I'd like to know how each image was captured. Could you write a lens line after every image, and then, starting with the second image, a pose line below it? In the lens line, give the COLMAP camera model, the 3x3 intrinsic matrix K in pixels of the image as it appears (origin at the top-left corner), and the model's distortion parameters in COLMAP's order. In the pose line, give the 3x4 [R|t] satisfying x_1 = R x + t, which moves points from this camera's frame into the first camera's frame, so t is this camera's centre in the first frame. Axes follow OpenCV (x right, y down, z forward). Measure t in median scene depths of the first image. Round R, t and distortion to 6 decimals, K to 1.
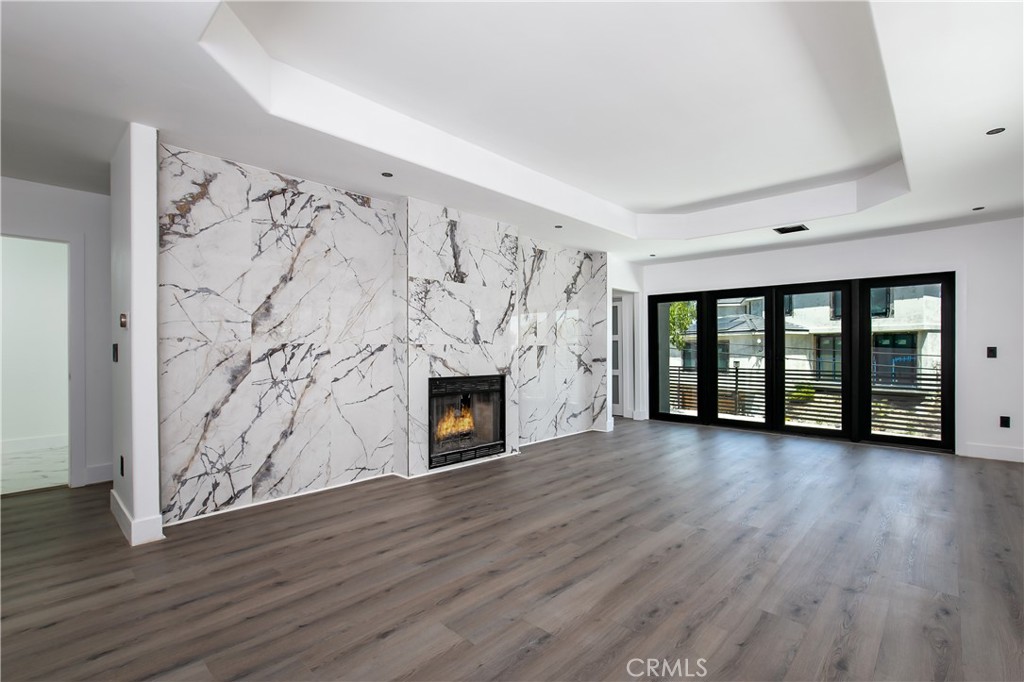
lens RADIAL K [[471.5, 0, 532.0], [0, 471.5, 348.7], [0, 0, 1]] dist [-0.007024, -0.003016]
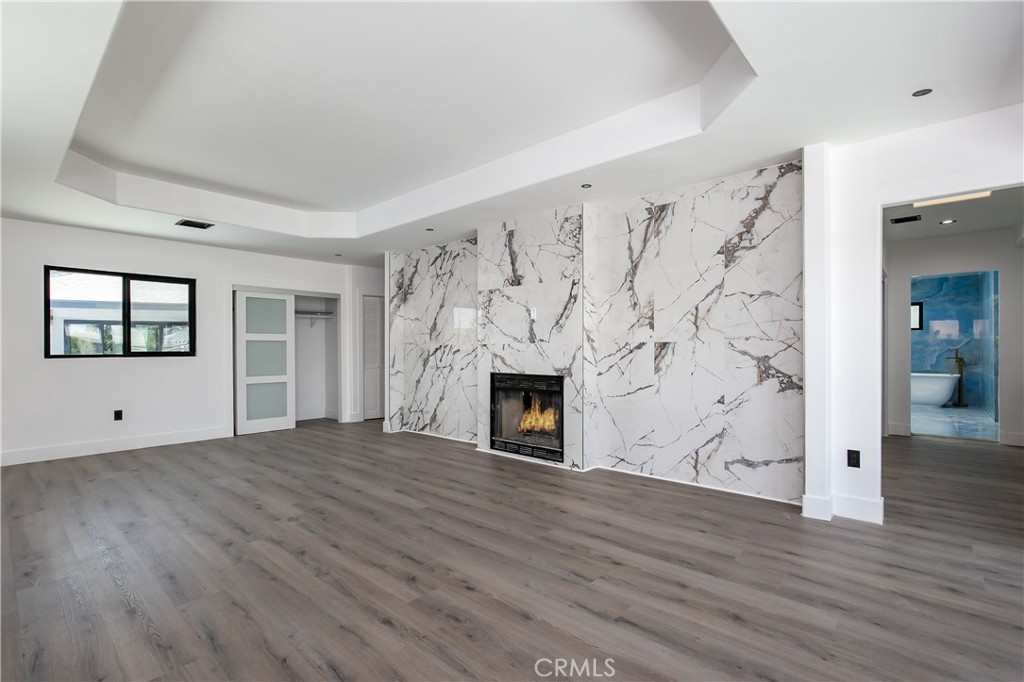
lens RADIAL K [[471.5, 0, 512.0], [0, 471.5, 348.5], [0, 0, 1]] dist [-0.007024, -0.003016]
pose [[-0.002240, -0.002131, -0.999995, 0.918532], [0.003810, 0.999990, -0.002140, 0.004581], [0.999990, -0.003814, -0.002232, 0.994975]]
